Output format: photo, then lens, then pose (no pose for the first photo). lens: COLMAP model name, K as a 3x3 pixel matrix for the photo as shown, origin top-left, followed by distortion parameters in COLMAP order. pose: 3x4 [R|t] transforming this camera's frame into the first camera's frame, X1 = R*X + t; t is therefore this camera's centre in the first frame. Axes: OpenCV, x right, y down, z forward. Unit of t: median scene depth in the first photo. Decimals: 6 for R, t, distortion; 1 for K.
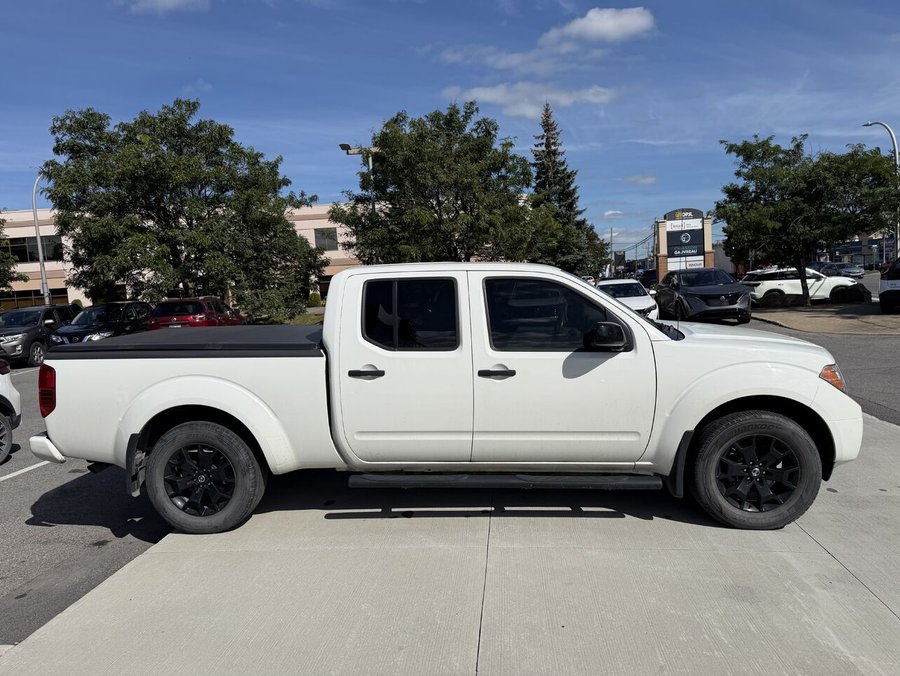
lens RADIAL K [[666.0, 0, 450.1], [0, 666.0, 326.5], [0, 0, 1]] dist [0.023199, -0.001517]
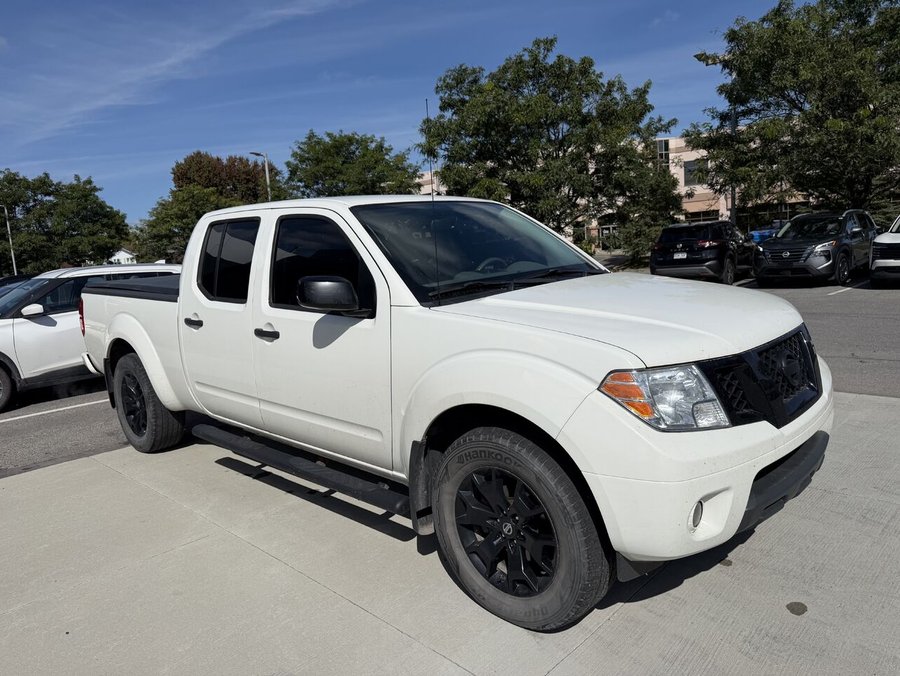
lens RADIAL K [[666.0, 0, 450.1], [0, 666.0, 326.5], [0, 0, 1]] dist [0.023199, -0.001517]
pose [[0.771130, 0.076492, -0.632066, 0.173013], [-0.016130, 0.994785, 0.100709, -0.006048], [0.636473, -0.067464, 0.768343, 0.111041]]
